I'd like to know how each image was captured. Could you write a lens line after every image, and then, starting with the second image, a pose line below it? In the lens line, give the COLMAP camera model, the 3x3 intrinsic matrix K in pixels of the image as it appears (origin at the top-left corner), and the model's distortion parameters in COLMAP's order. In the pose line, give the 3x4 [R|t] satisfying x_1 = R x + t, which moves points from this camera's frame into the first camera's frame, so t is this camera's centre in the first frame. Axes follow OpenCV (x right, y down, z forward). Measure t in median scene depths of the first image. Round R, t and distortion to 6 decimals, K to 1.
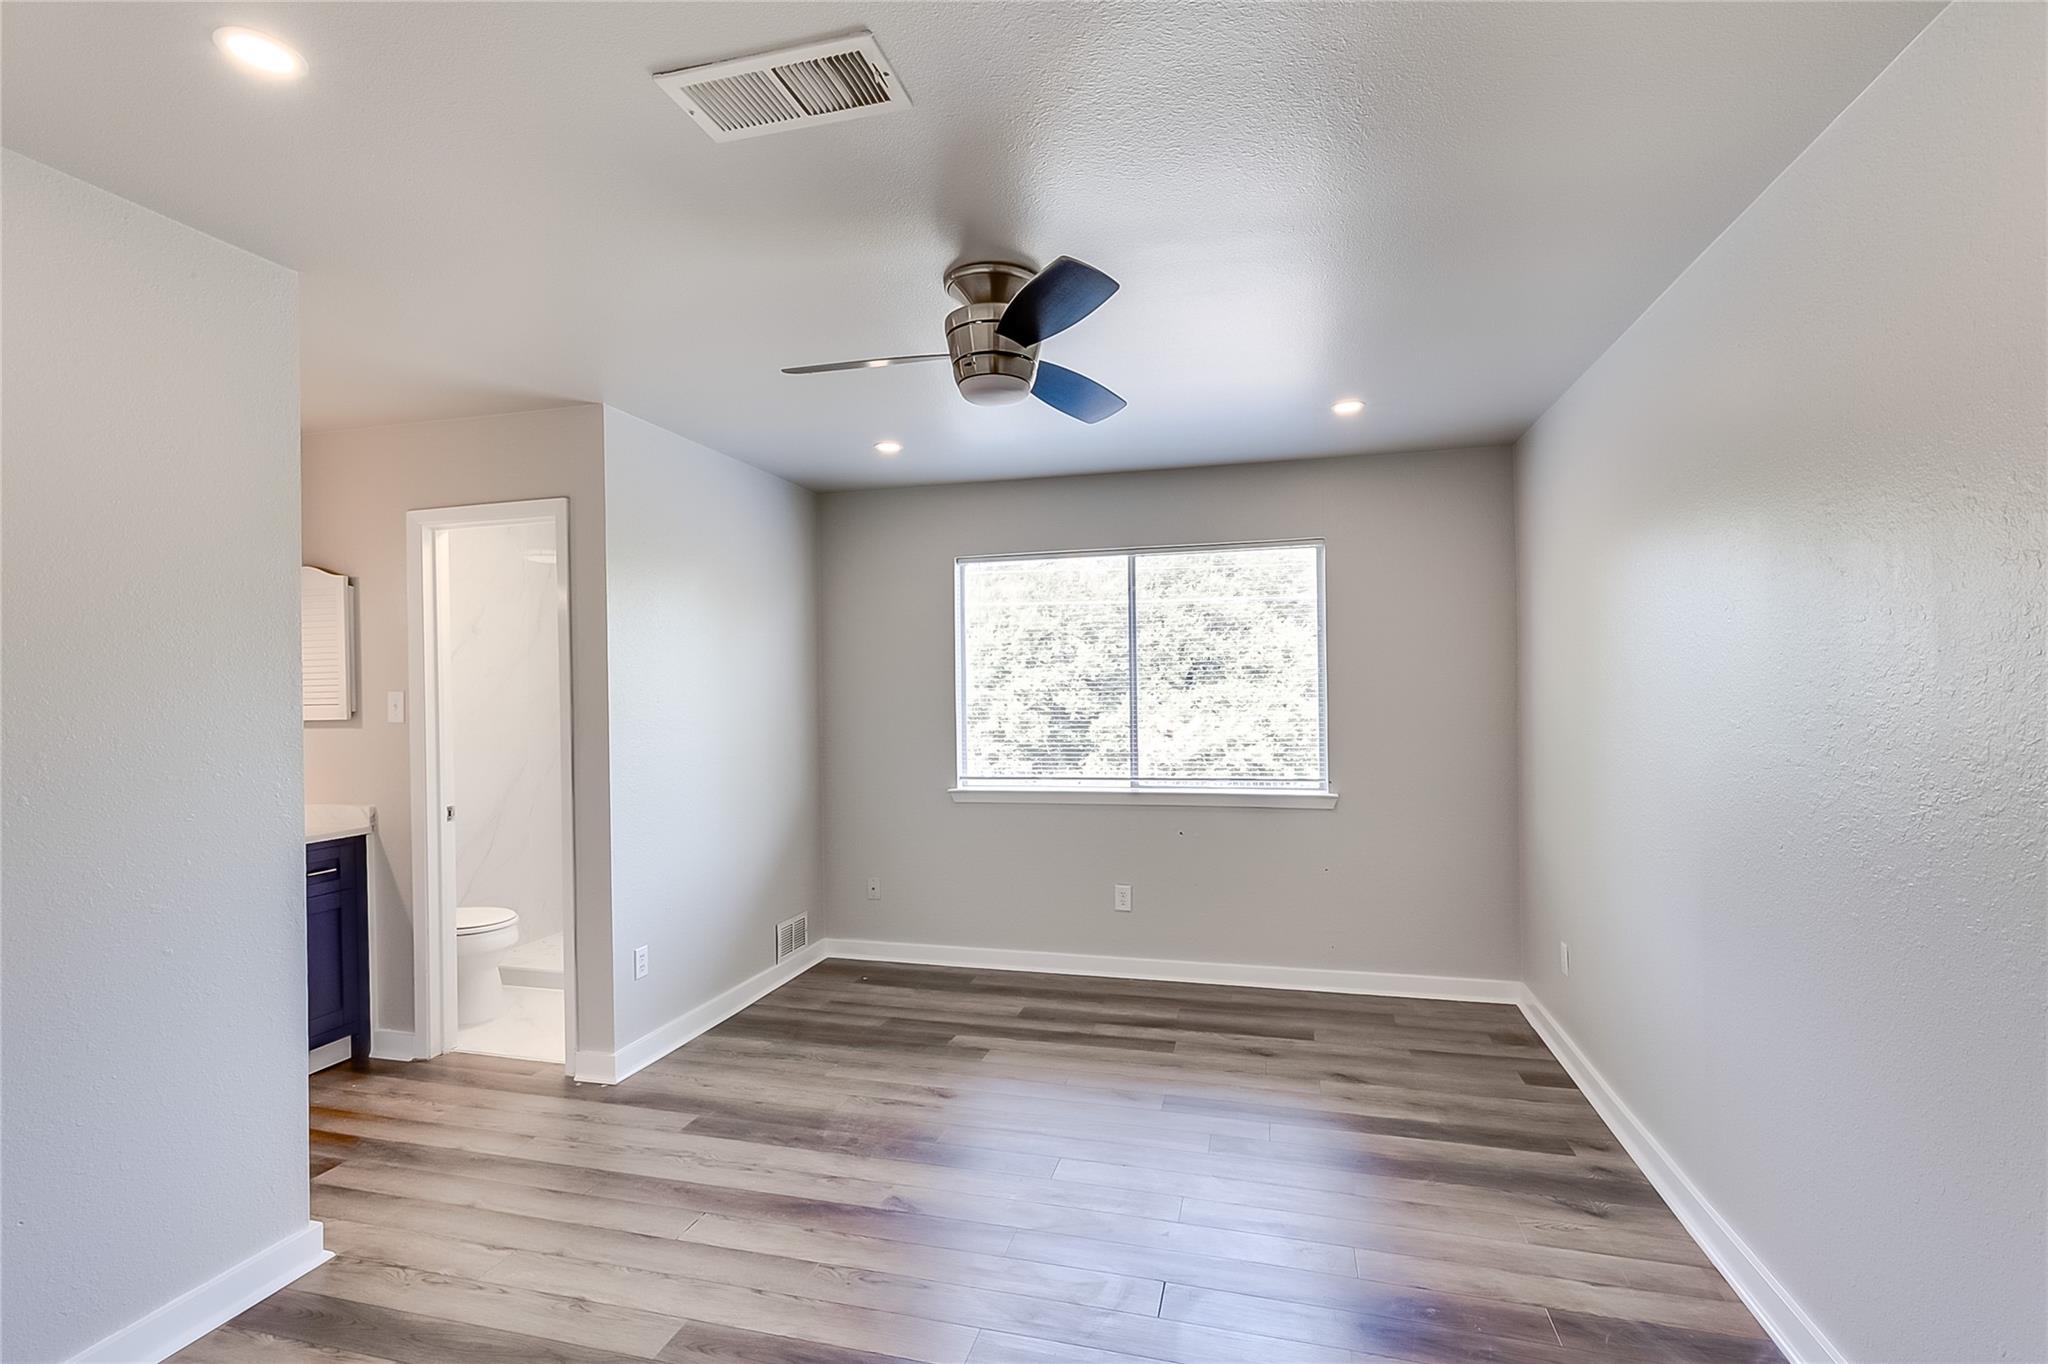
lens RADIAL K [[927.4, 0, 1027.3], [0, 927.4, 686.1], [0, 0, 1]] dist [-0.000159, -0.000124]
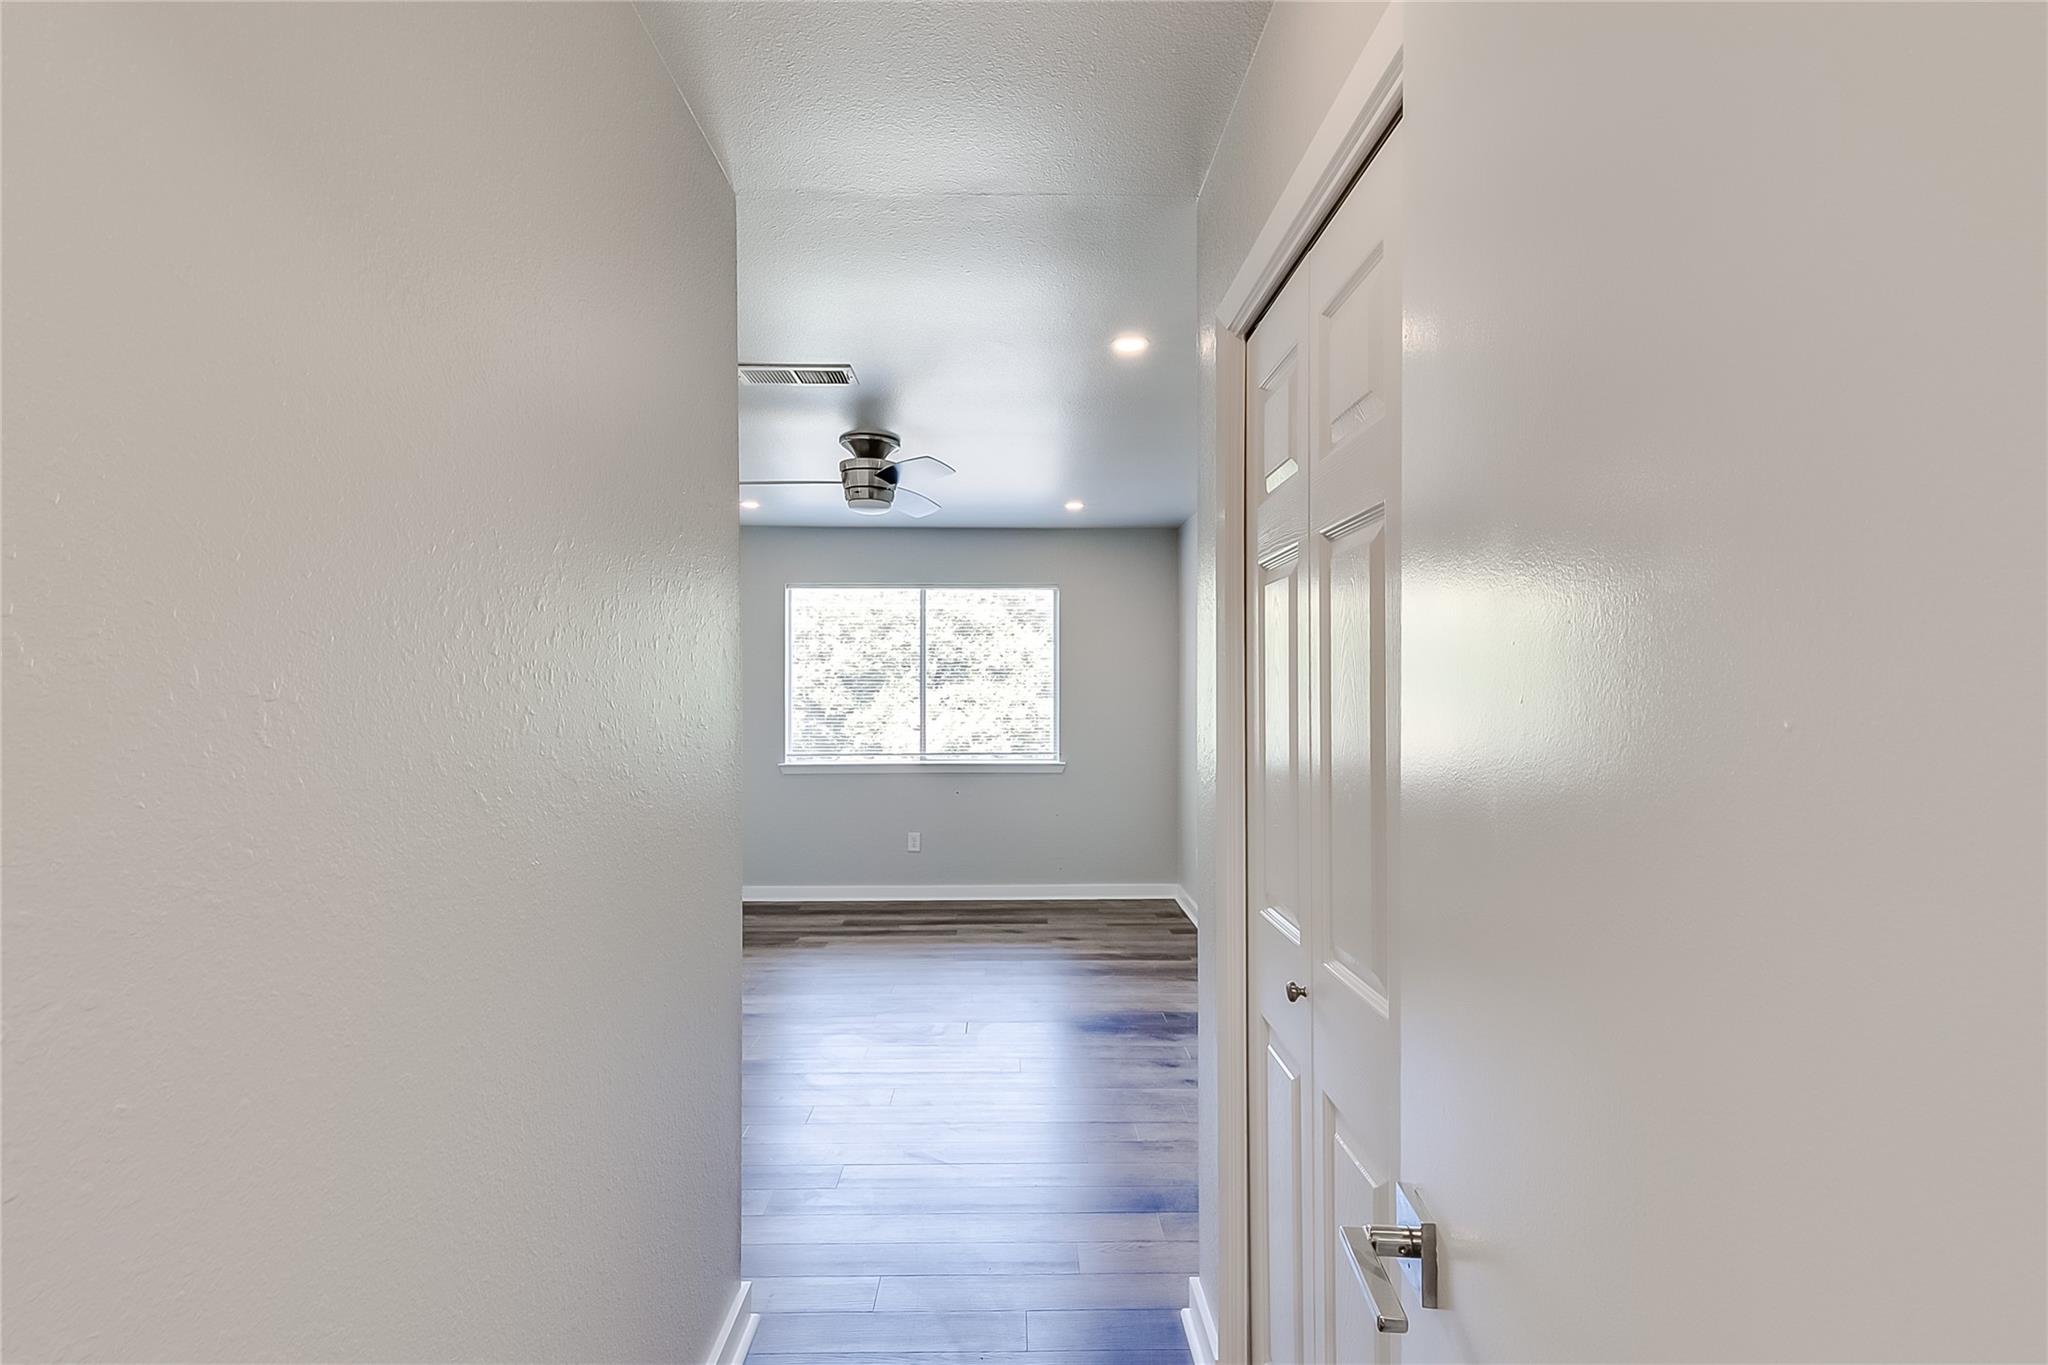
lens RADIAL K [[943.4, 0, 1032.1], [0, 943.4, 687.4], [0, 0, 1]] dist [0.000057, -0.000626]
pose [[0.959995, 0.012468, 0.279739, -0.134428], [-0.013494, 0.999907, 0.001741, -0.002588], [-0.279691, -0.005446, 0.960074, -0.418101]]
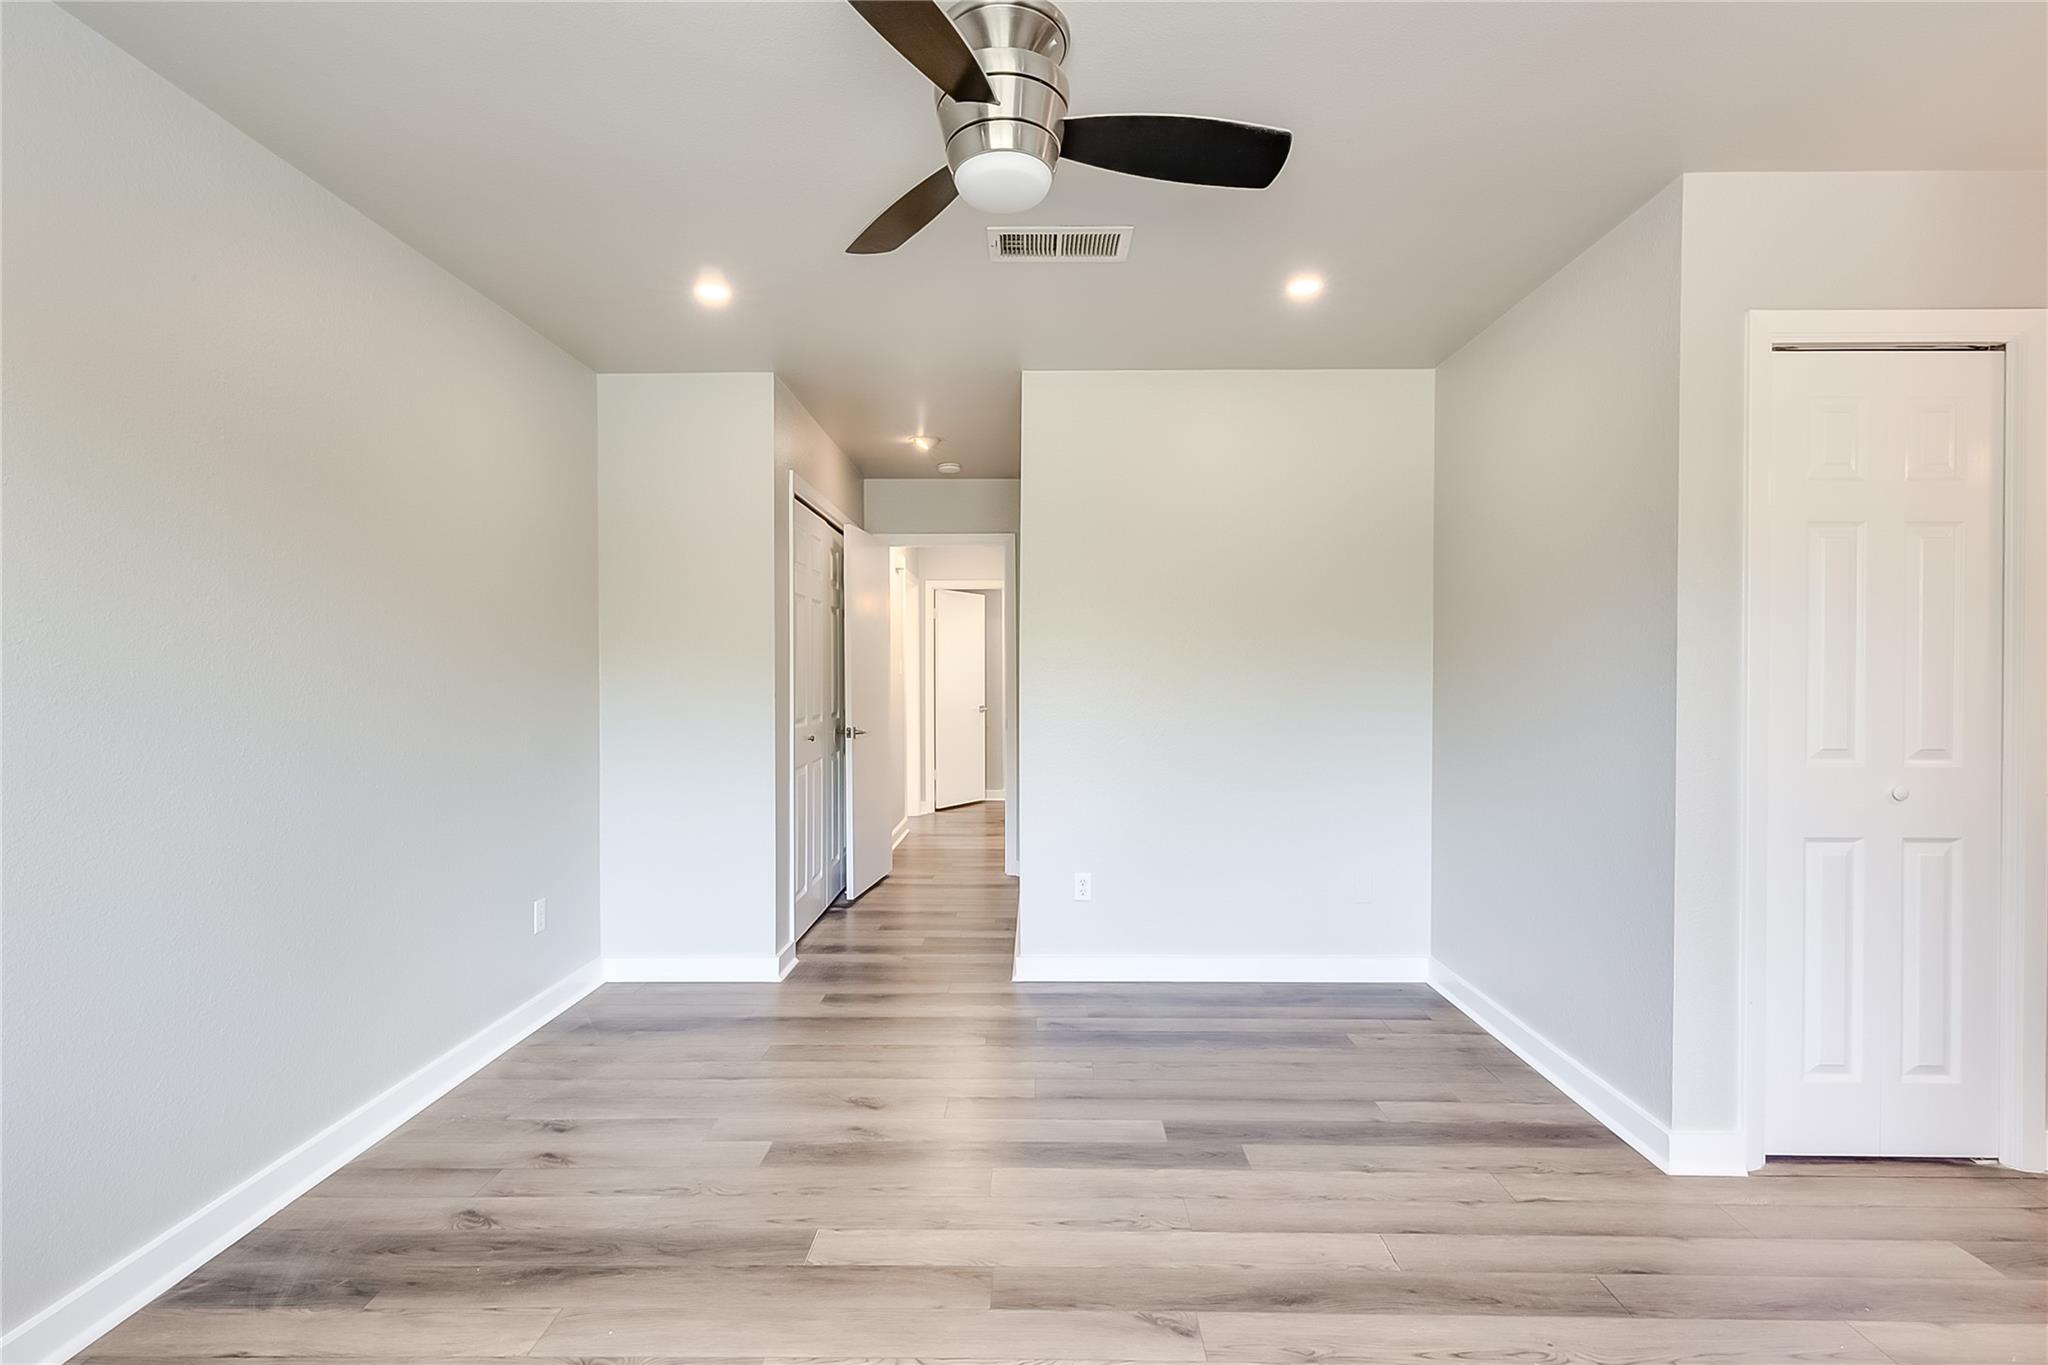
lens RADIAL K [[917.5, 0, 1029.6], [0, 917.5, 686.3], [0, 0, 1]] dist [0.008910, 0.000064]
pose [[-0.970349, 0.015818, -0.241190, 0.078819], [0.014961, 0.999874, 0.005386, 0.047357], [0.241244, 0.001617, -0.970463, 1.034323]]
